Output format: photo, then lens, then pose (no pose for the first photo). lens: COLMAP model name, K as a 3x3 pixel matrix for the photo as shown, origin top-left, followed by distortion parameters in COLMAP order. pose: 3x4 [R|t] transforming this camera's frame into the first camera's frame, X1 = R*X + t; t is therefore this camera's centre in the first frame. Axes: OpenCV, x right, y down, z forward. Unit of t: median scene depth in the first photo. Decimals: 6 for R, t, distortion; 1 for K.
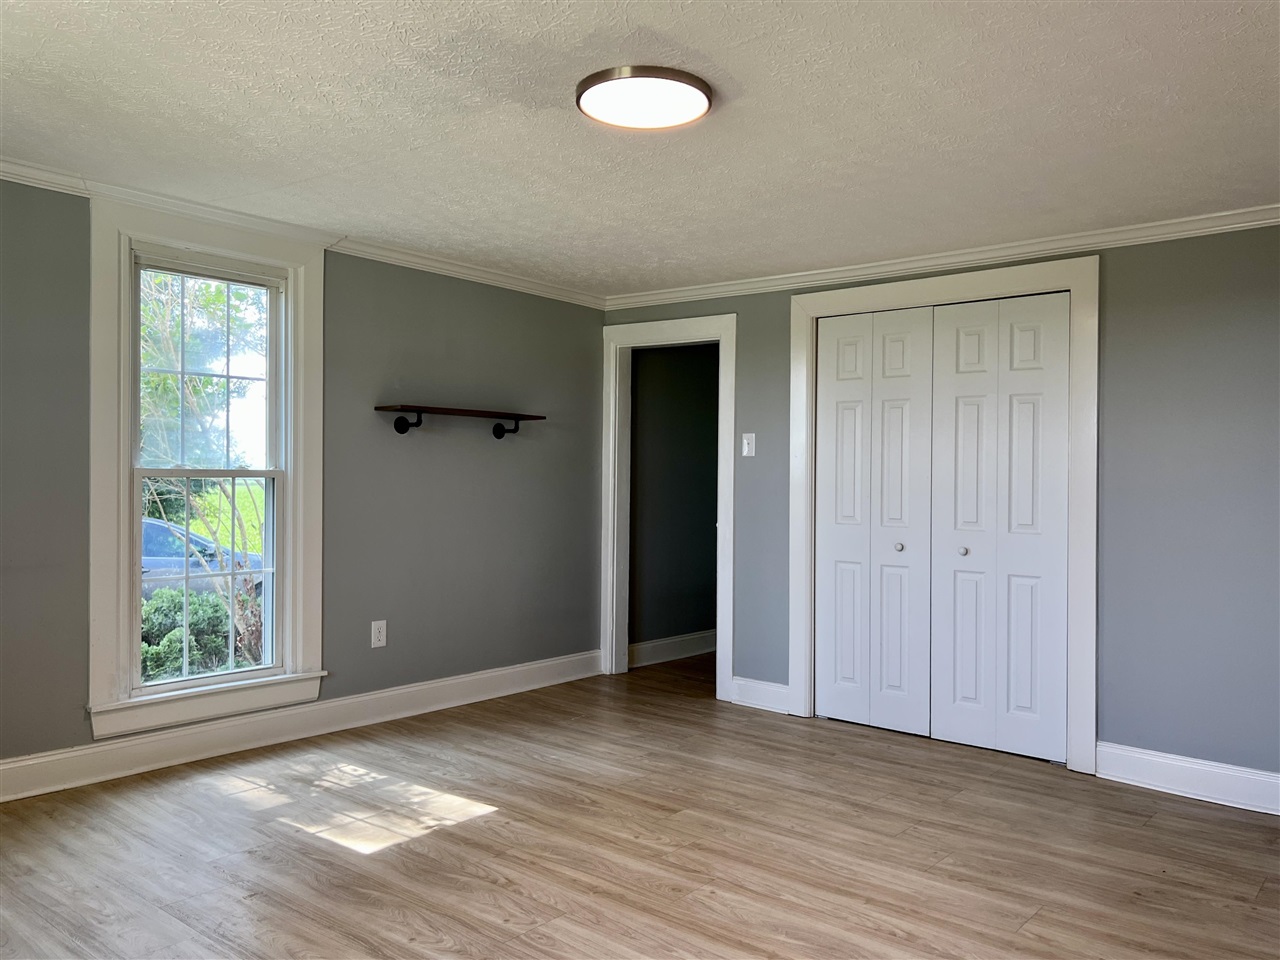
lens RADIAL K [[987.5, 0, 645.4], [0, 987.5, 479.5], [0, 0, 1]] dist [0.033920, -0.005296]
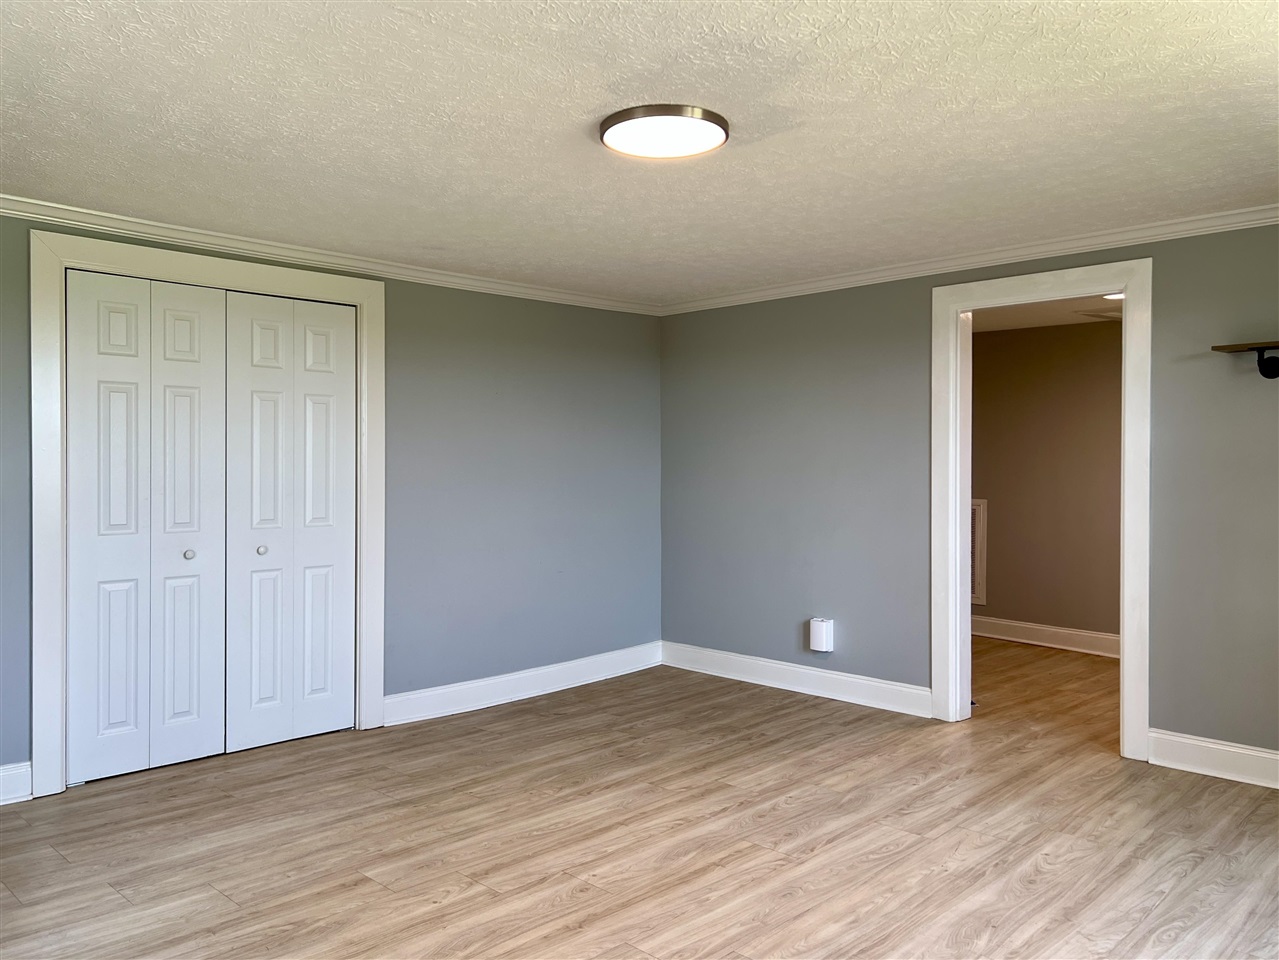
lens RADIAL K [[986.8, 0, 644.9], [0, 986.8, 479.5], [0, 0, 1]] dist [0.033920, -0.005296]
pose [[0.091125, -0.029569, 0.995400, -0.734880], [-0.000916, 0.999556, 0.029776, -0.031606], [-0.995839, -0.003625, 0.091058, 0.639129]]
